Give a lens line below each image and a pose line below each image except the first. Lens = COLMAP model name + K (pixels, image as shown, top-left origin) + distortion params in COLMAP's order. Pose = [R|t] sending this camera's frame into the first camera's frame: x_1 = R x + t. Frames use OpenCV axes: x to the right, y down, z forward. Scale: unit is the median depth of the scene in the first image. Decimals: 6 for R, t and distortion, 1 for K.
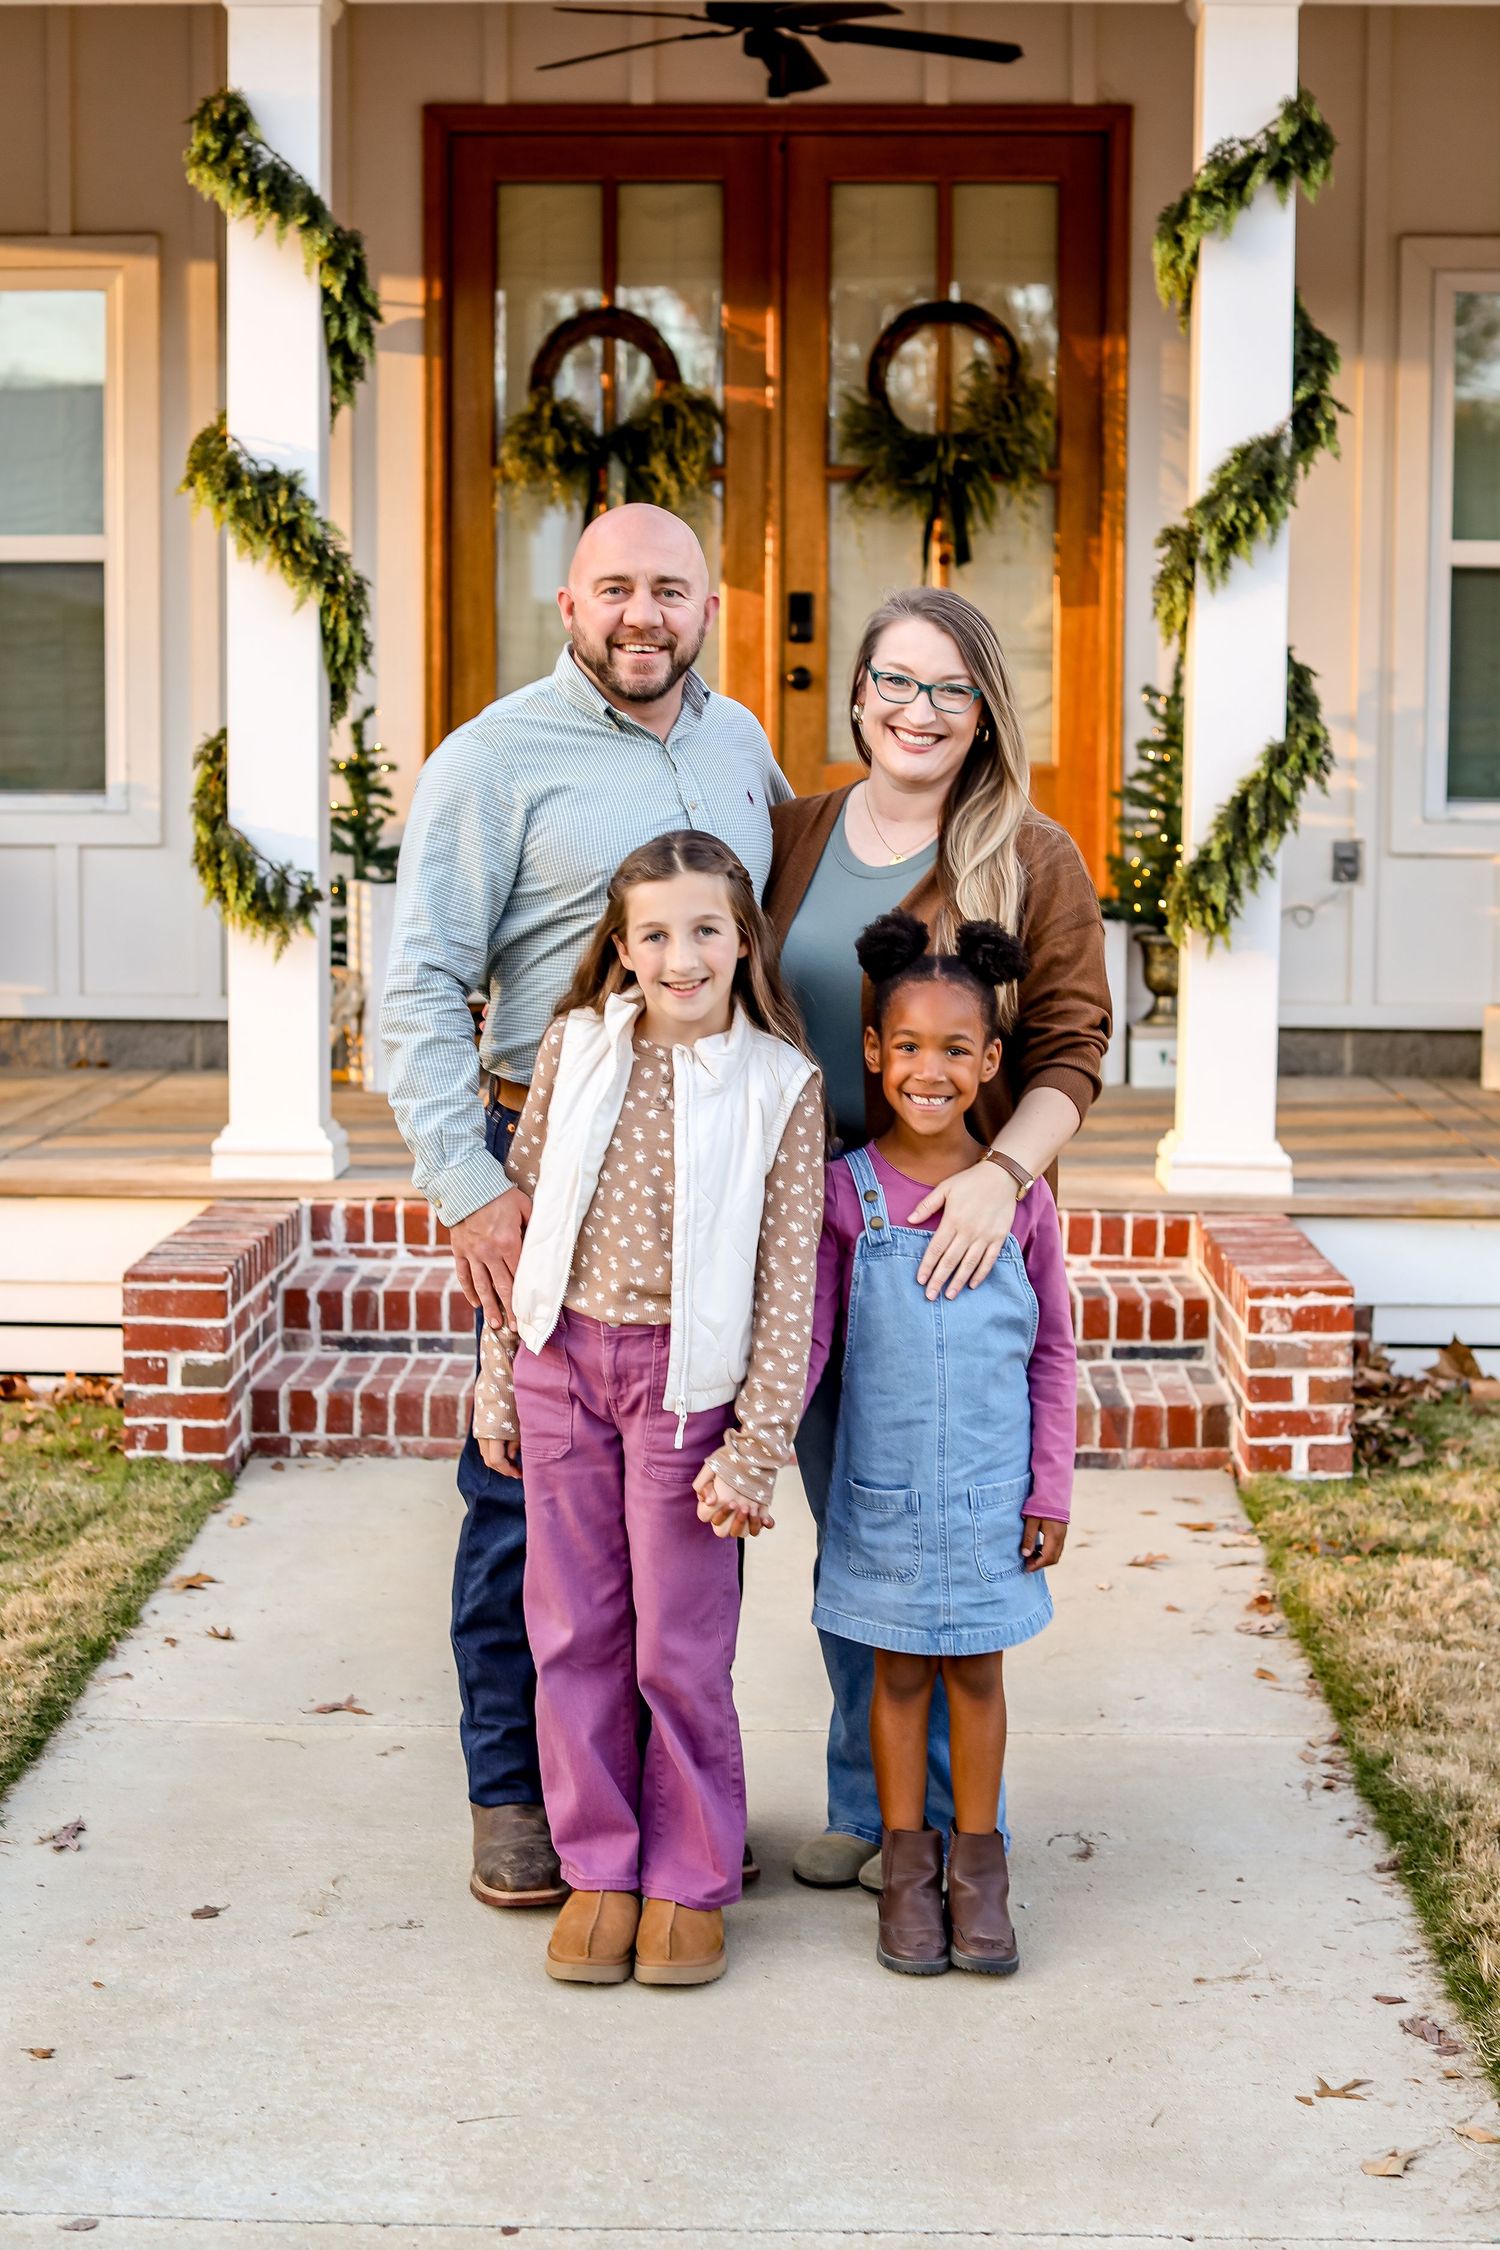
lens RADIAL K [[3585.7, 0, 714.0], [0, 3585.7, 1116.5], [0, 0, 1]] dist [-0.180634, 0.279697]
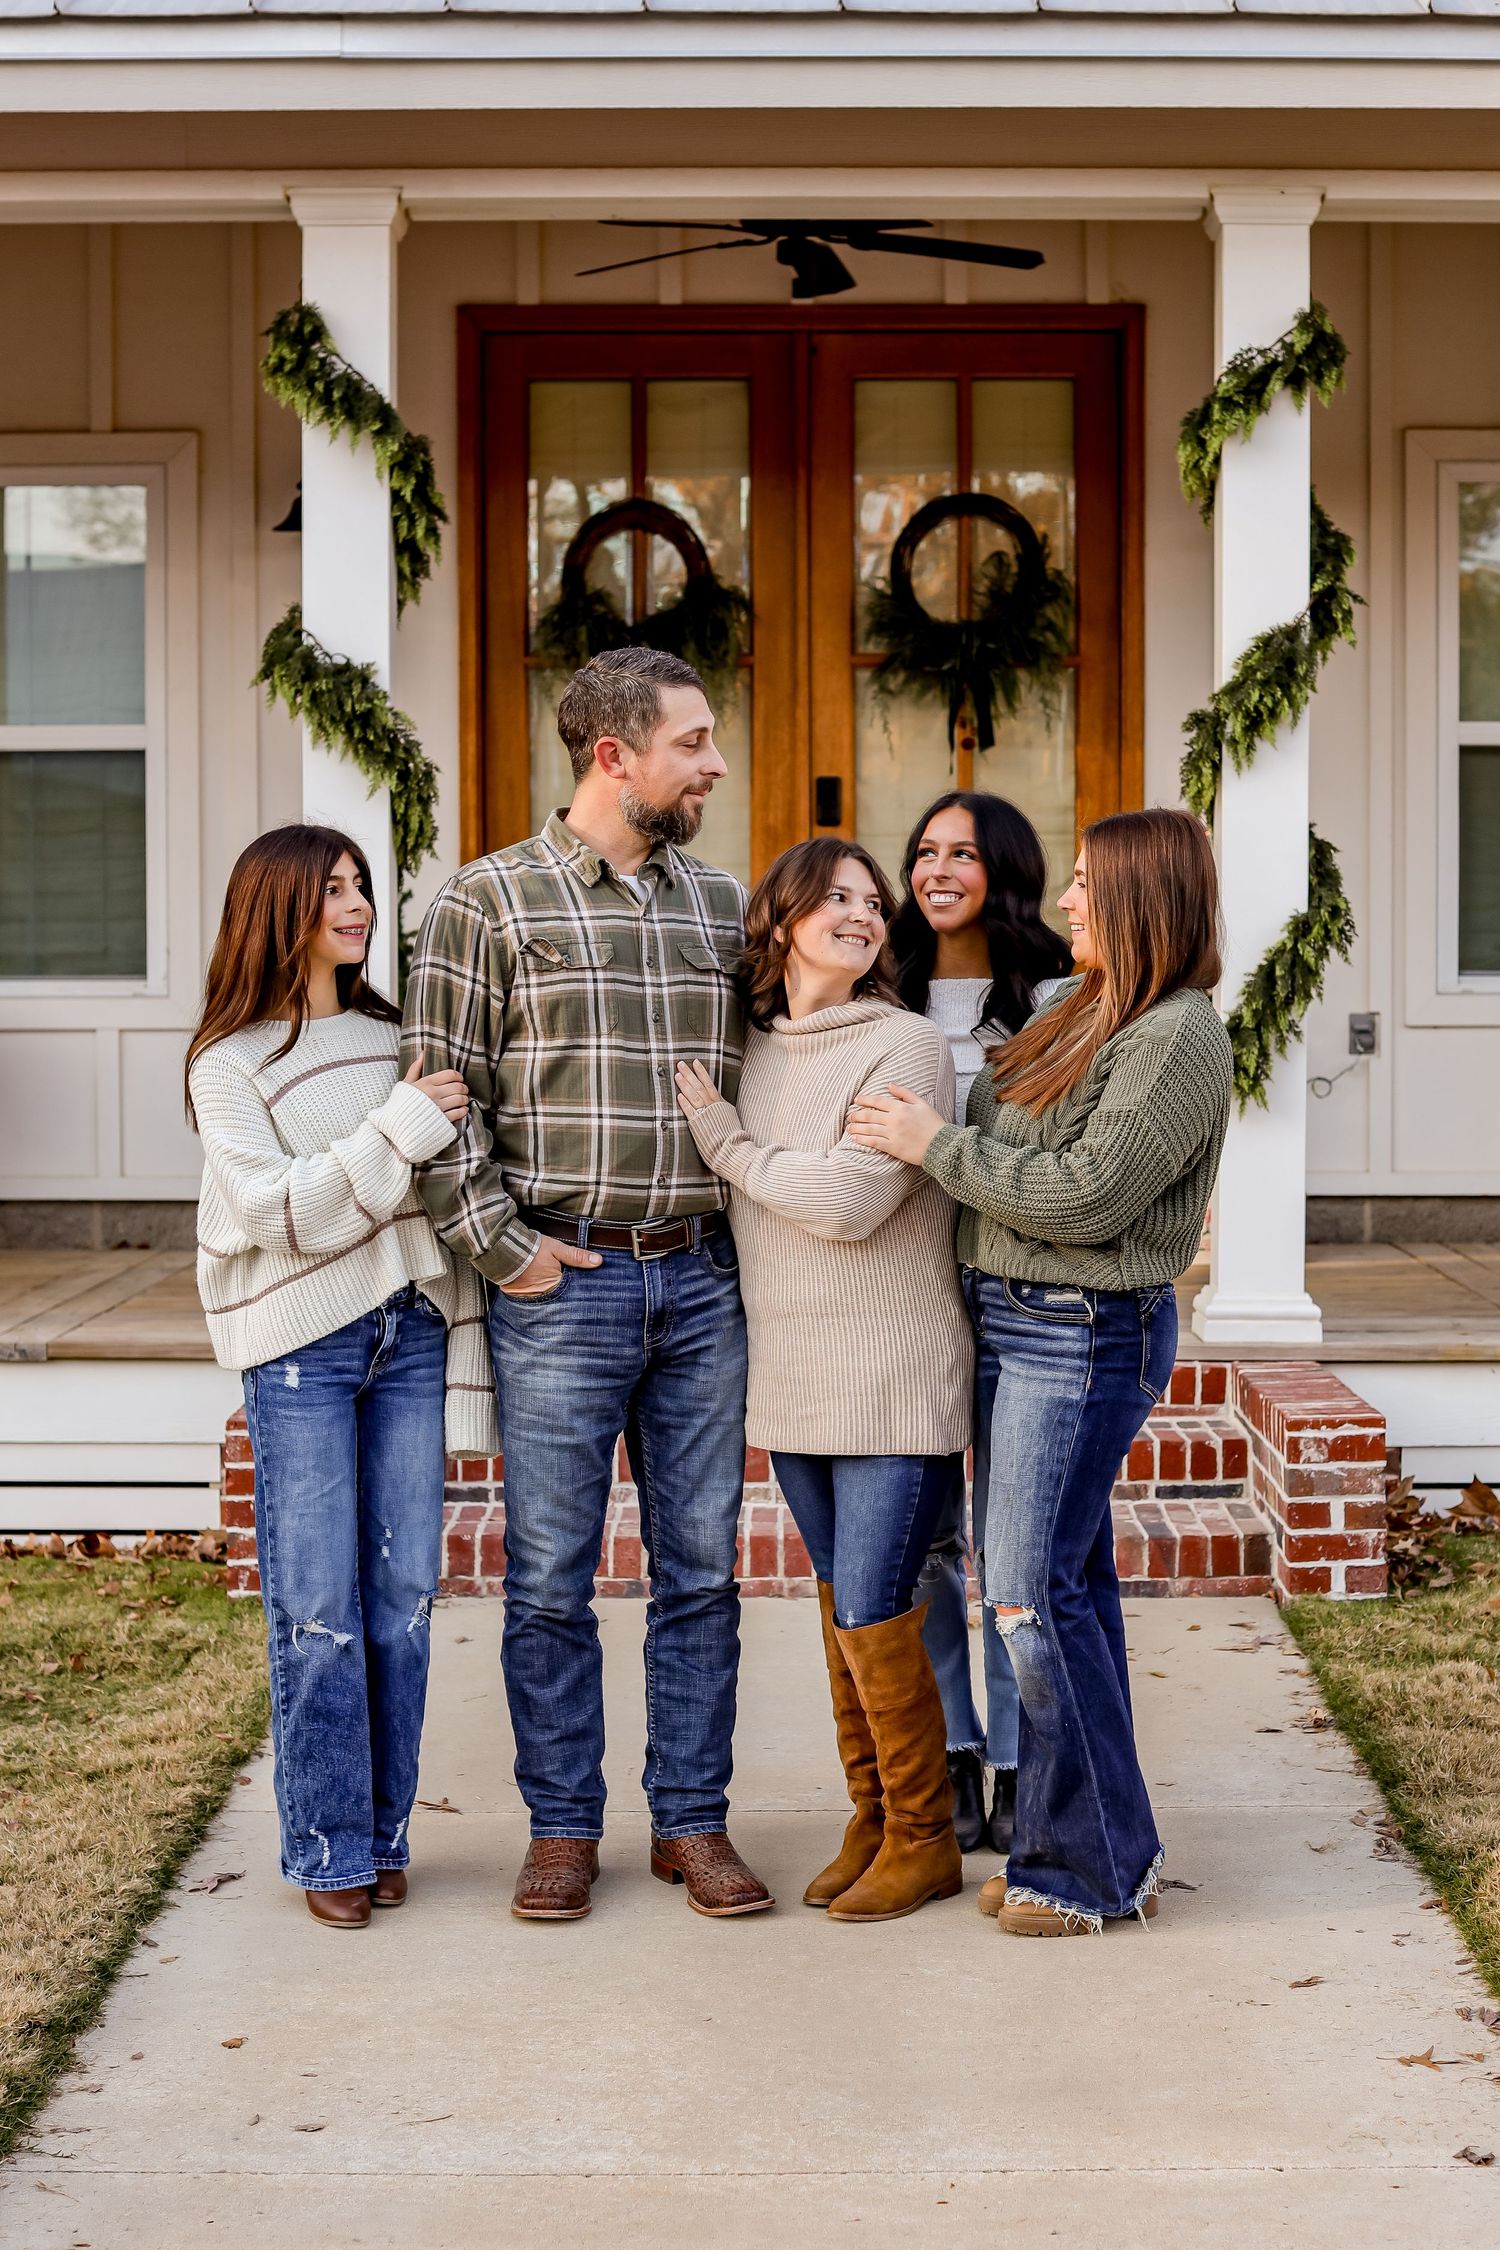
lens RADIAL K [[3890.2, 0, 827.7], [0, 3890.2, 1121.9], [0, 0, 1]] dist [-0.187481, 0.188223]
pose [[0.999036, -0.009872, 0.042763, -0.032304], [0.012319, 0.998279, -0.057342, 0.020971], [-0.042124, 0.057814, 0.997438, -0.138851]]
